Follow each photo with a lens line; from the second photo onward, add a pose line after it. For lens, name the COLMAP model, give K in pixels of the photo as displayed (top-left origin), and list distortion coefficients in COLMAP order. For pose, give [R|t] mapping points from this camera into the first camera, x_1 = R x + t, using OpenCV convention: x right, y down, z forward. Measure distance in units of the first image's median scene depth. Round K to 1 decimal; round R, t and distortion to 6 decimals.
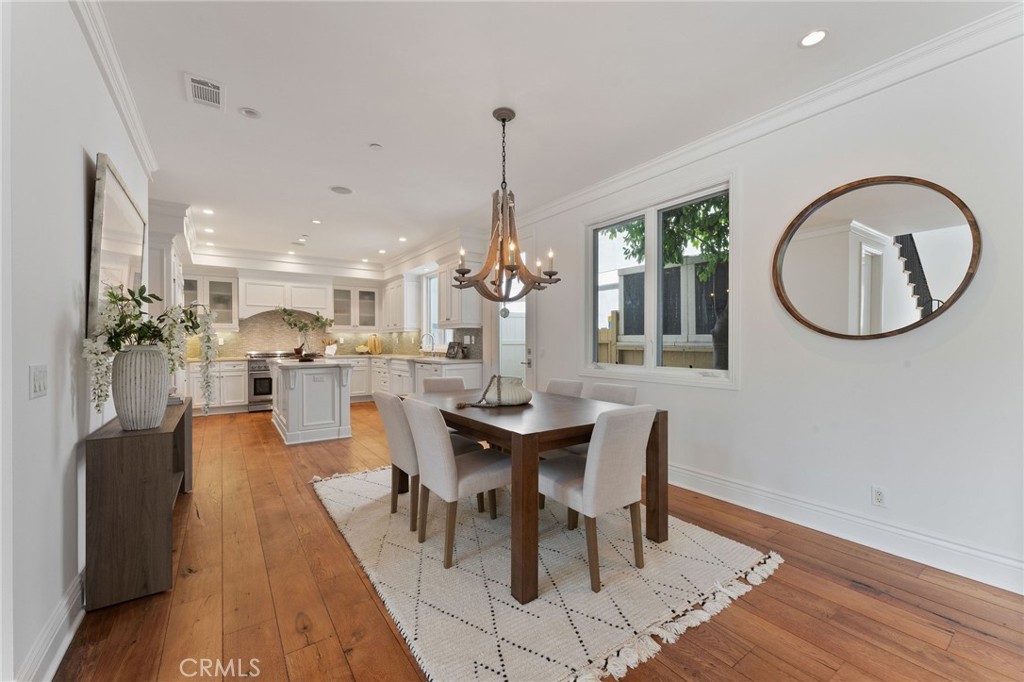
lens RADIAL K [[411.5, 0, 509.5], [0, 411.5, 342.4], [0, 0, 1]] dist [0.000370, 0.000655]
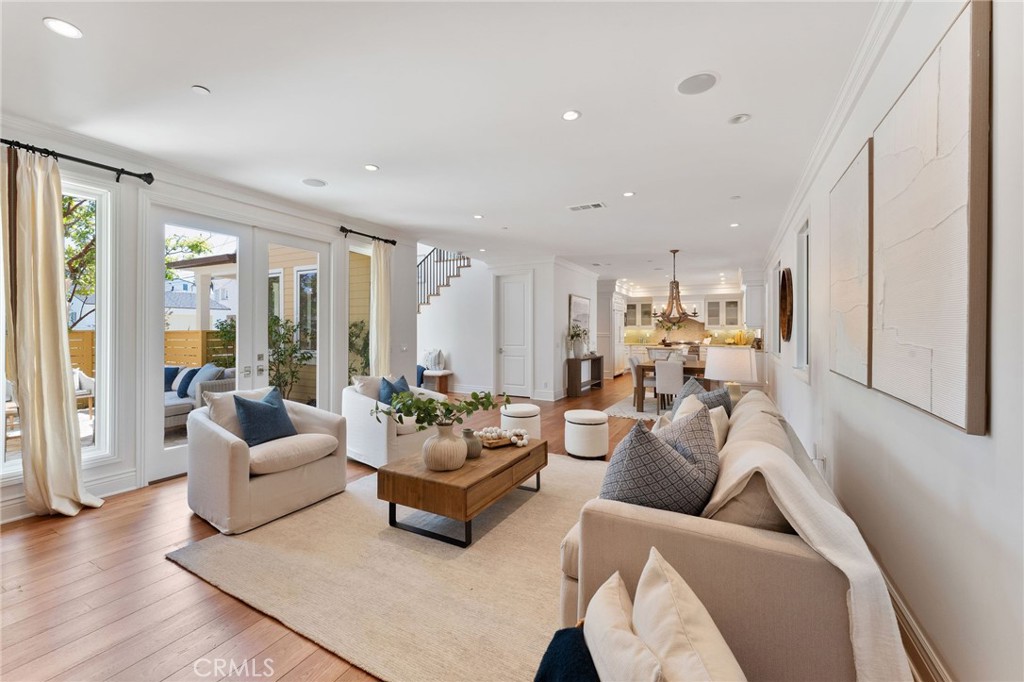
lens RADIAL K [[411.5, 0, 509.5], [0, 411.5, 342.4], [0, 0, 1]] dist [0.000370, 0.000655]
pose [[0.450057, 0.028239, -0.892553, 0.684800], [-0.005693, 0.999570, 0.028754, -0.018506], [0.892982, -0.007860, 0.450025, -0.404553]]
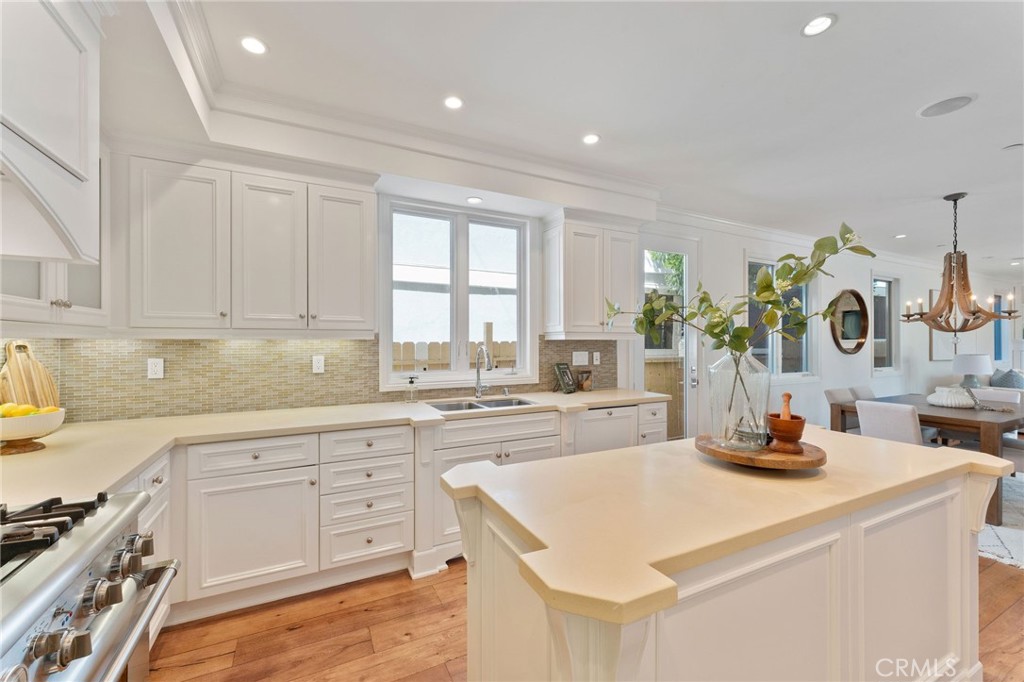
lens RADIAL K [[411.5, 0, 509.5], [0, 411.5, 342.4], [0, 0, 1]] dist [0.000370, 0.000655]
pose [[0.141874, 0.004088, 0.989876, -0.590694], [0.001606, 0.999989, -0.004359, -0.023045], [-0.989883, 0.002208, 0.141866, 0.849665]]
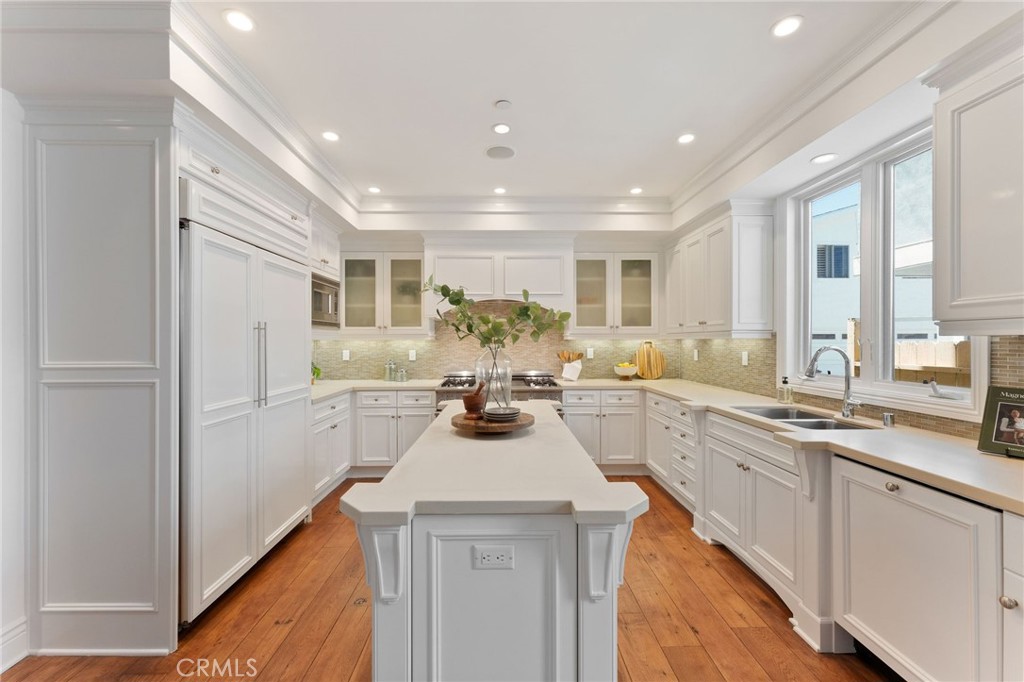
lens RADIAL K [[411.5, 0, 509.5], [0, 411.5, 342.4], [0, 0, 1]] dist [0.000370, 0.000655]
pose [[0.833848, 0.004811, -0.551973, -0.218698], [-0.003021, 0.999987, 0.004151, -0.024399], [0.551986, -0.001794, 0.833851, 0.543057]]
